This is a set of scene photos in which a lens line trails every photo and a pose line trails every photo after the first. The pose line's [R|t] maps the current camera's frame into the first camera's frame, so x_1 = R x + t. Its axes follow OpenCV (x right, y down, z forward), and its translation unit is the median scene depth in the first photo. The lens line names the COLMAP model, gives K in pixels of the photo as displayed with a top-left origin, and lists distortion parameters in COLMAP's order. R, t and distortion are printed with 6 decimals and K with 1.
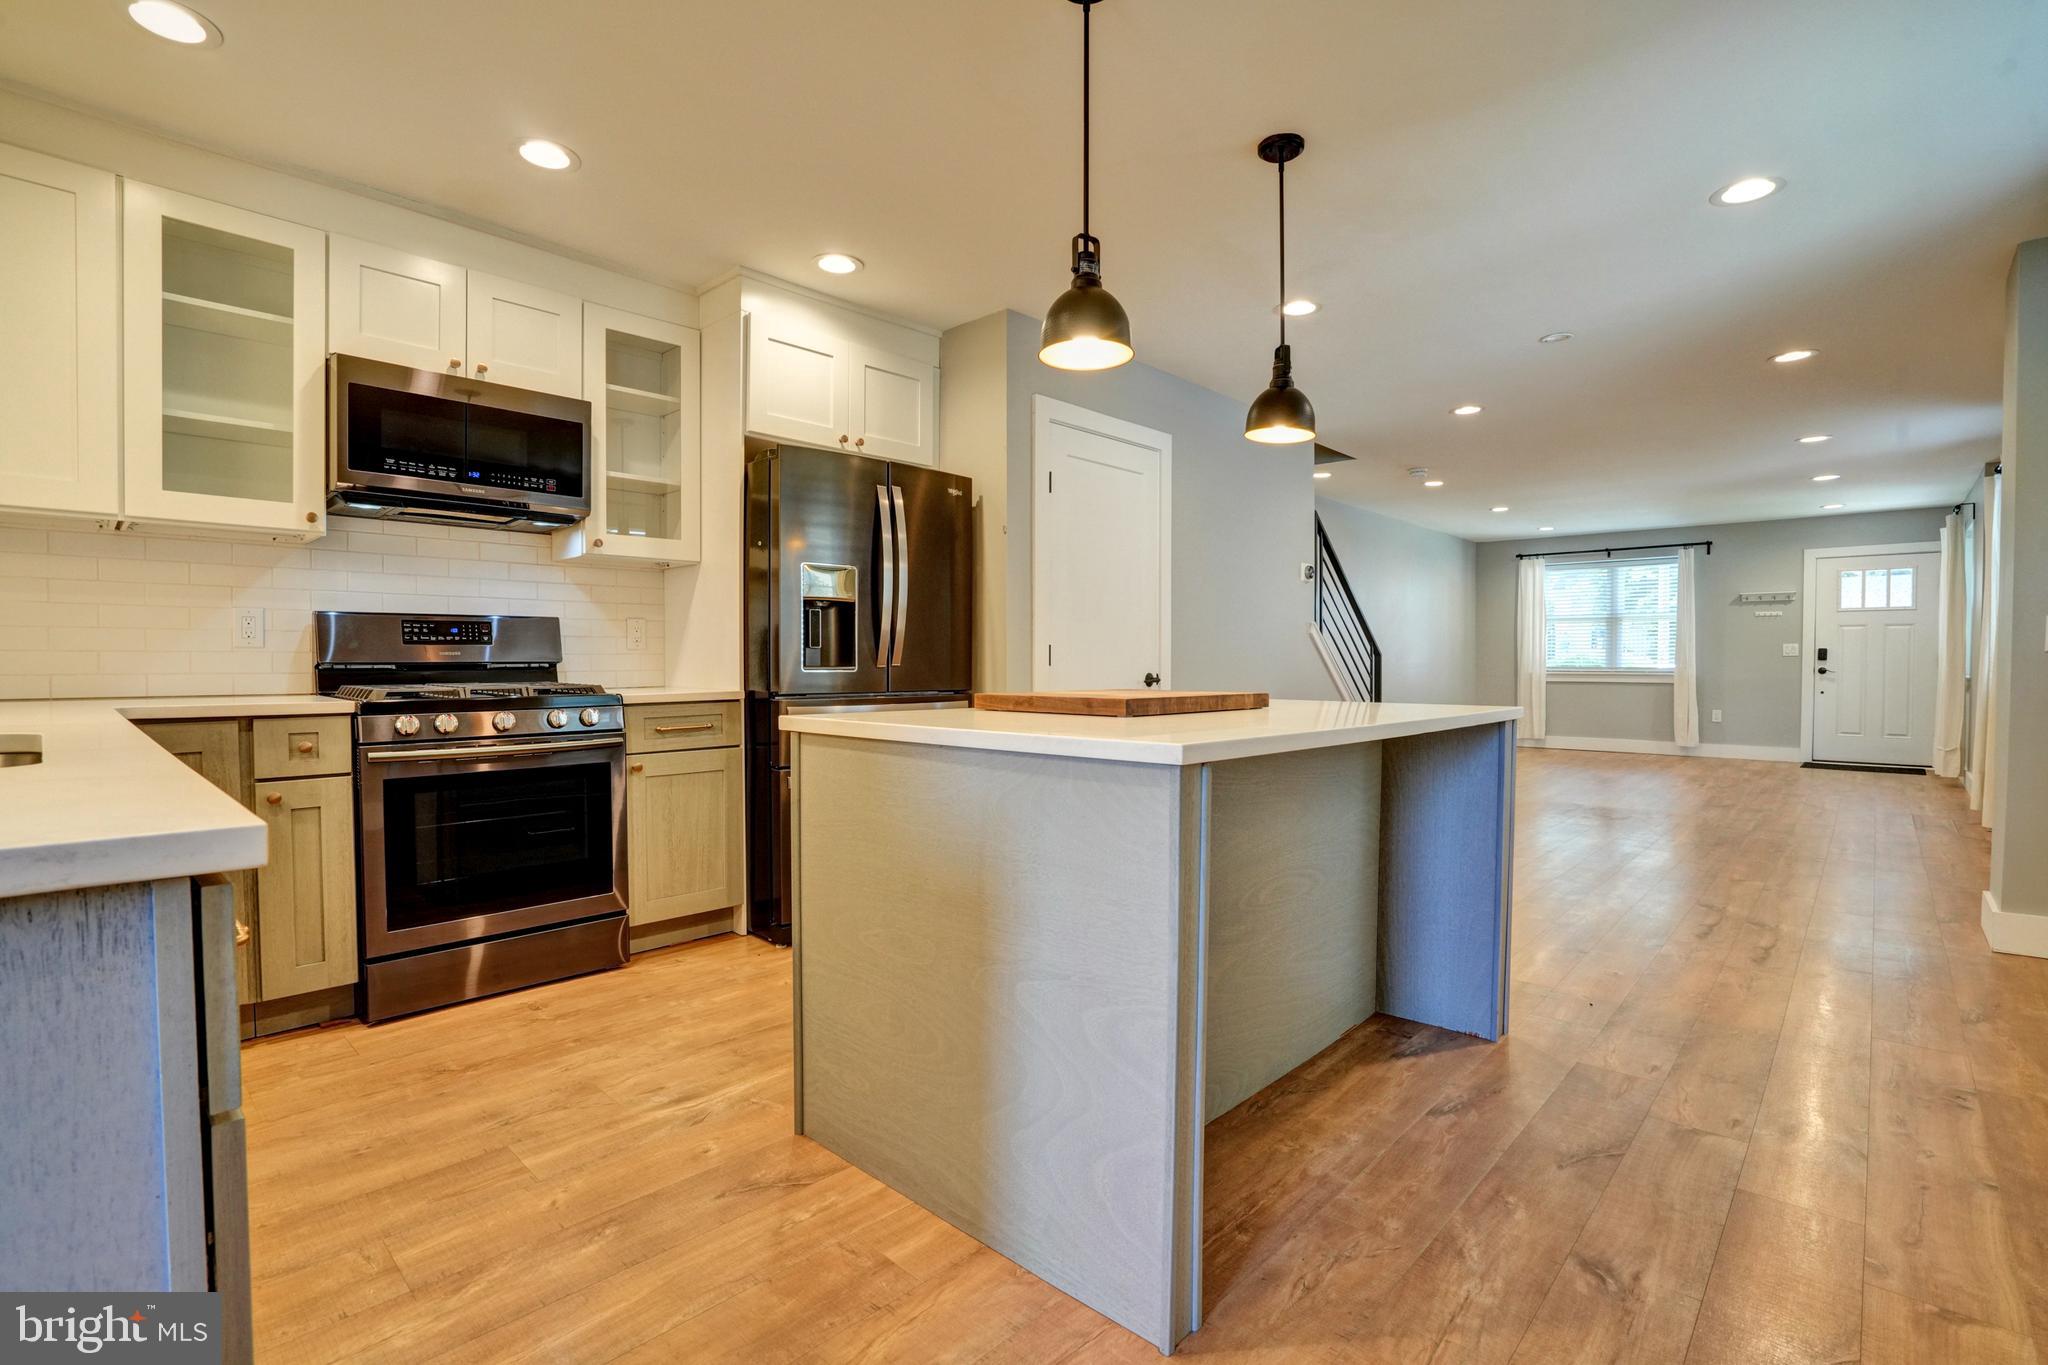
lens RADIAL K [[947.6, 0, 1021.0], [0, 947.6, 679.0], [0, 0, 1]] dist [-0.059934, 0.022697]
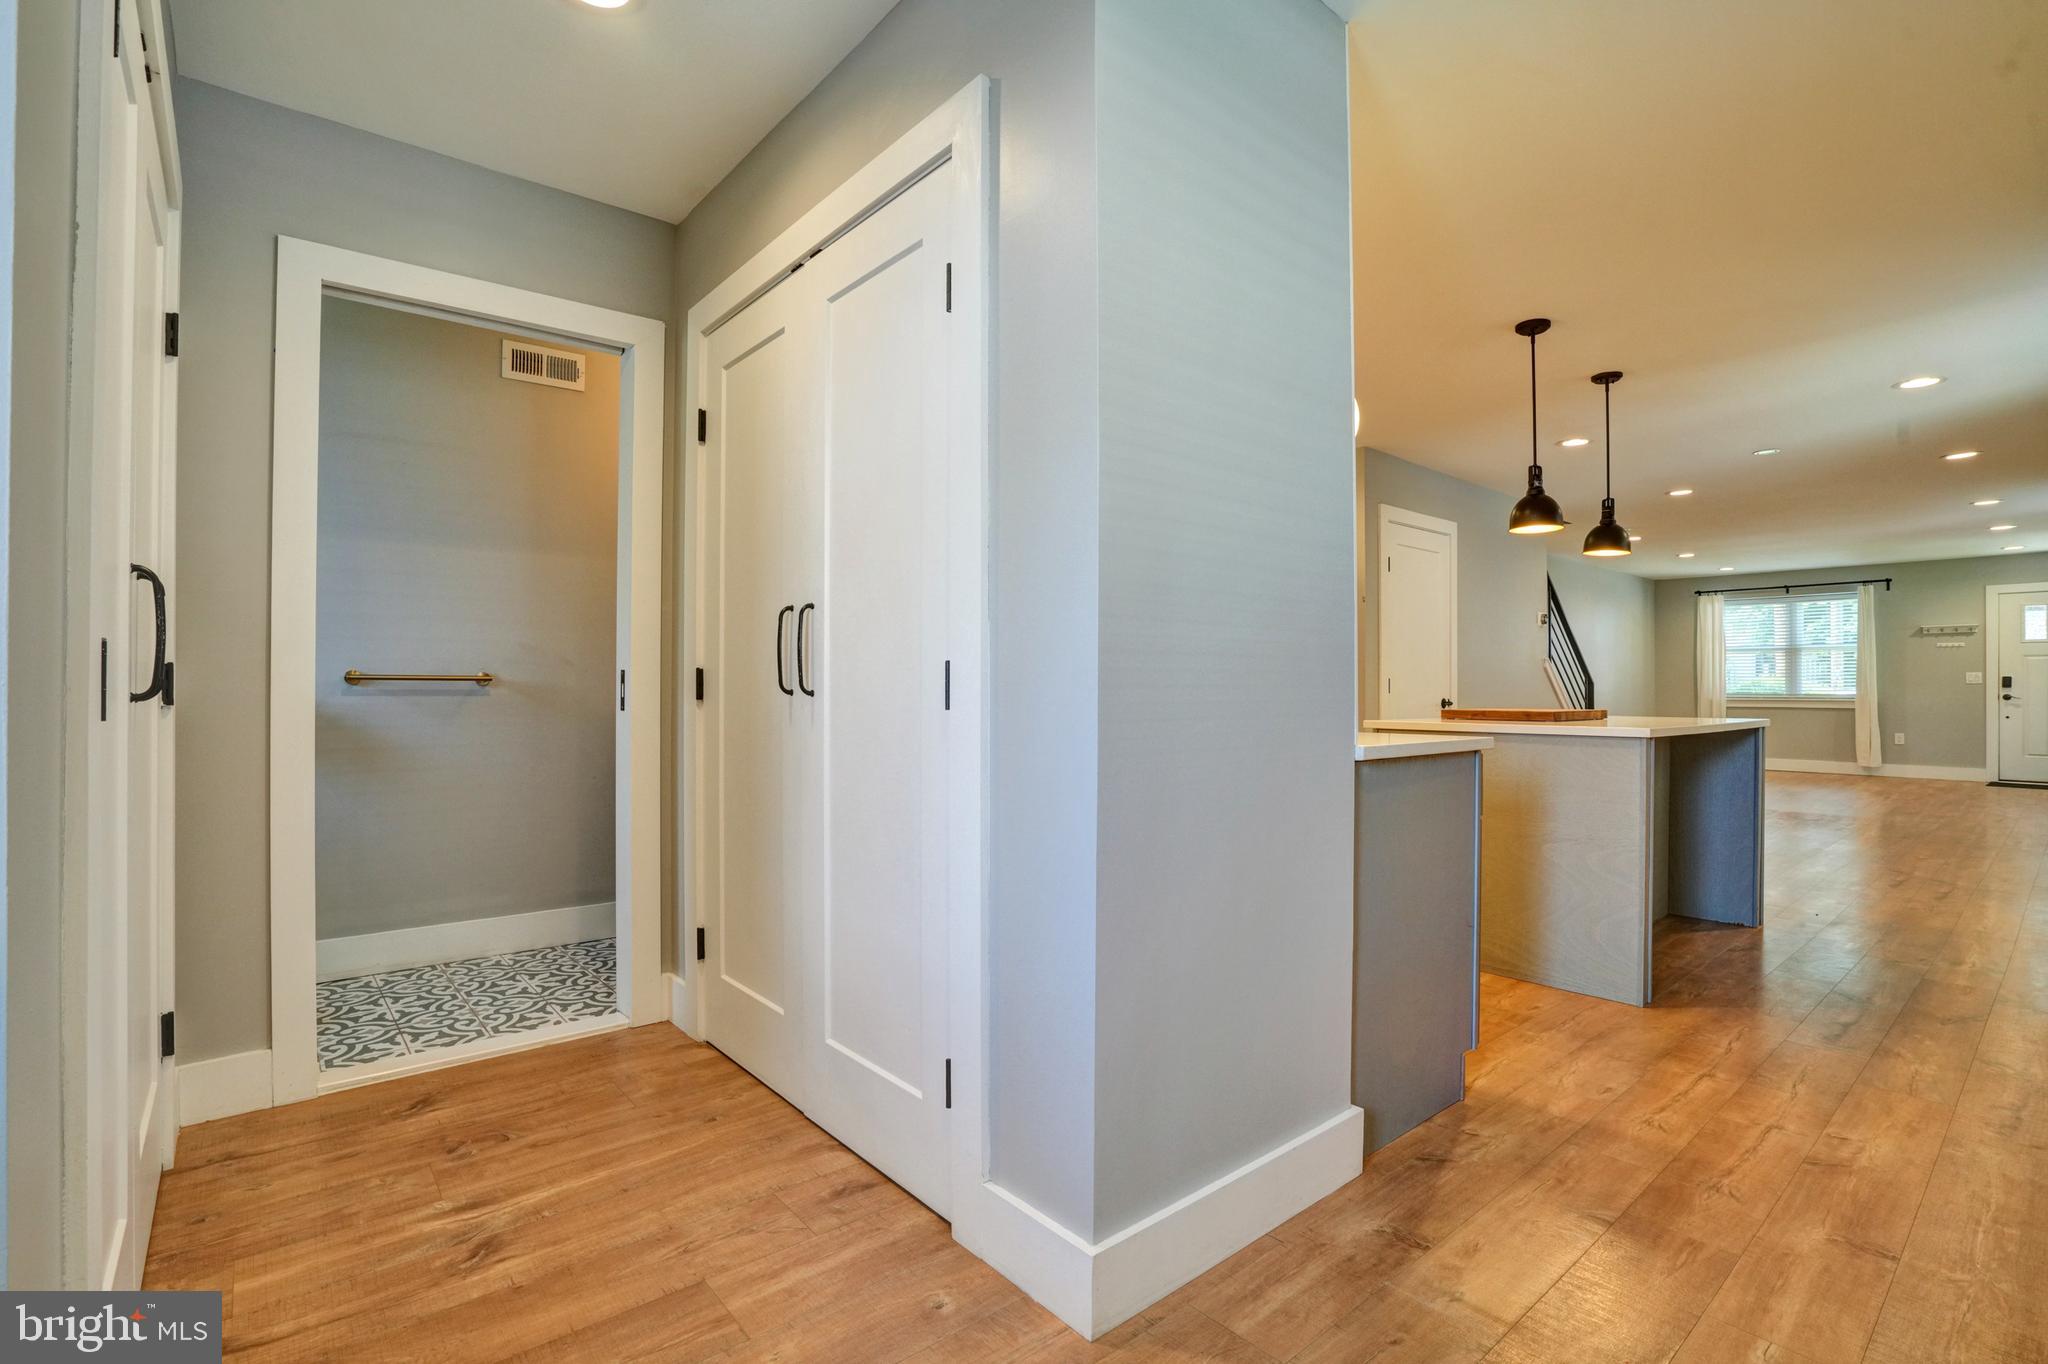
lens RADIAL K [[944.5, 0, 1069.4], [0, 944.5, 678.9], [0, 0, 1]] dist [0.001459, 0.001395]
pose [[0.997390, 0.000288, -0.072203, -0.158380], [-0.002213, 0.999644, -0.026584, 0.001763], [0.072170, 0.026675, 0.997036, -0.207662]]
